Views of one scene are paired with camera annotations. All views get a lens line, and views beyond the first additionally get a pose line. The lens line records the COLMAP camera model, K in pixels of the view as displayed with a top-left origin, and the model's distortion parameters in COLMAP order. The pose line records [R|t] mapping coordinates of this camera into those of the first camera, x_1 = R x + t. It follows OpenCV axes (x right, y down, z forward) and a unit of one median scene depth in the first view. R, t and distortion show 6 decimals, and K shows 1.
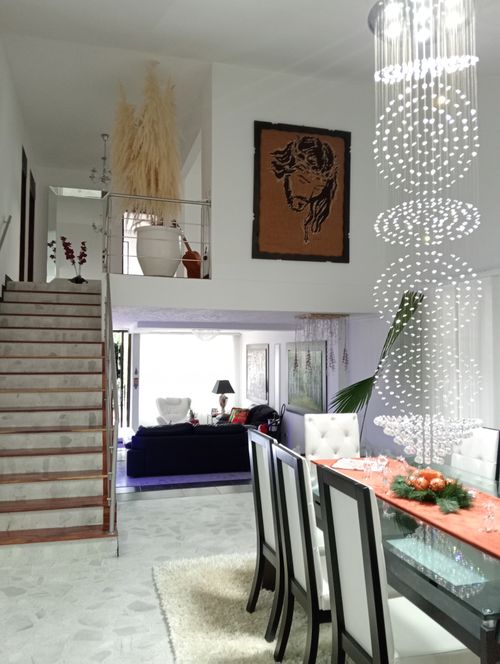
lens RADIAL K [[543.2, 0, 251.3], [0, 543.2, 334.6], [0, 0, 1]] dist [0.054972, -0.115356]
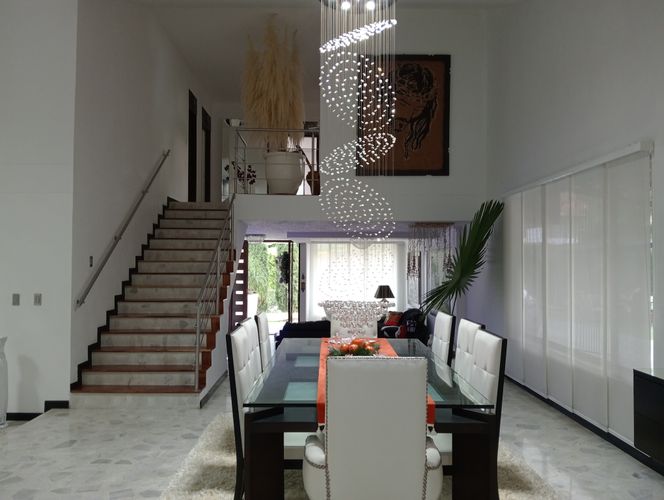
lens RADIAL K [[543.2, 0, 334.5], [0, 543.2, 250.1], [0, 0, 1]] dist [0.054972, -0.115356]
pose [[0.966422, -0.006796, -0.256872, 0.259912], [0.009325, 0.999919, 0.008632, 0.006643], [0.256793, -0.010737, 0.966407, -0.125131]]
